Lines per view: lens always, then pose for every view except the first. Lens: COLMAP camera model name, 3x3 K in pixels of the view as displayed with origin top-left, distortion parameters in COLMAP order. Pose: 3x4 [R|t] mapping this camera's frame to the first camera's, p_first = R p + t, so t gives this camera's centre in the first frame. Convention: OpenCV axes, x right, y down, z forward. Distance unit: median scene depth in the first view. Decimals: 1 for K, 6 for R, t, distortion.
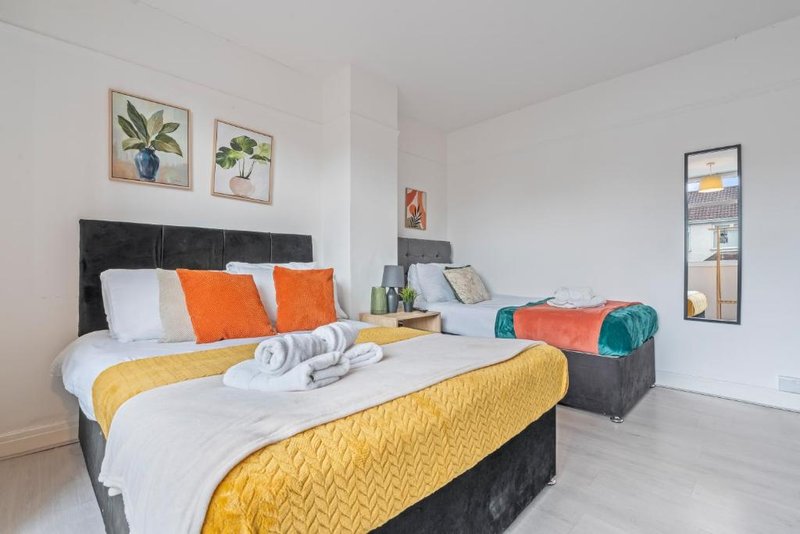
lens RADIAL K [[363.6, 0, 400.8], [0, 363.6, 269.1], [0, 0, 1]] dist [-0.002128, -0.000340]
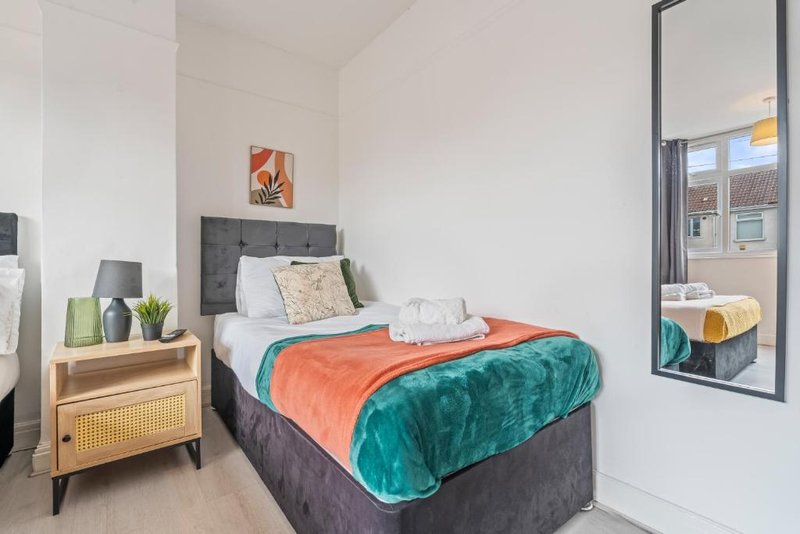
lens RADIAL K [[362.3, 0, 399.4], [0, 362.3, 265.2], [0, 0, 1]] dist [-0.000602, -0.000032]
pose [[0.991580, -0.007298, -0.129288, 0.374498], [0.007777, 0.999965, 0.003205, -0.000539], [0.129260, -0.004184, 0.991602, 0.364292]]
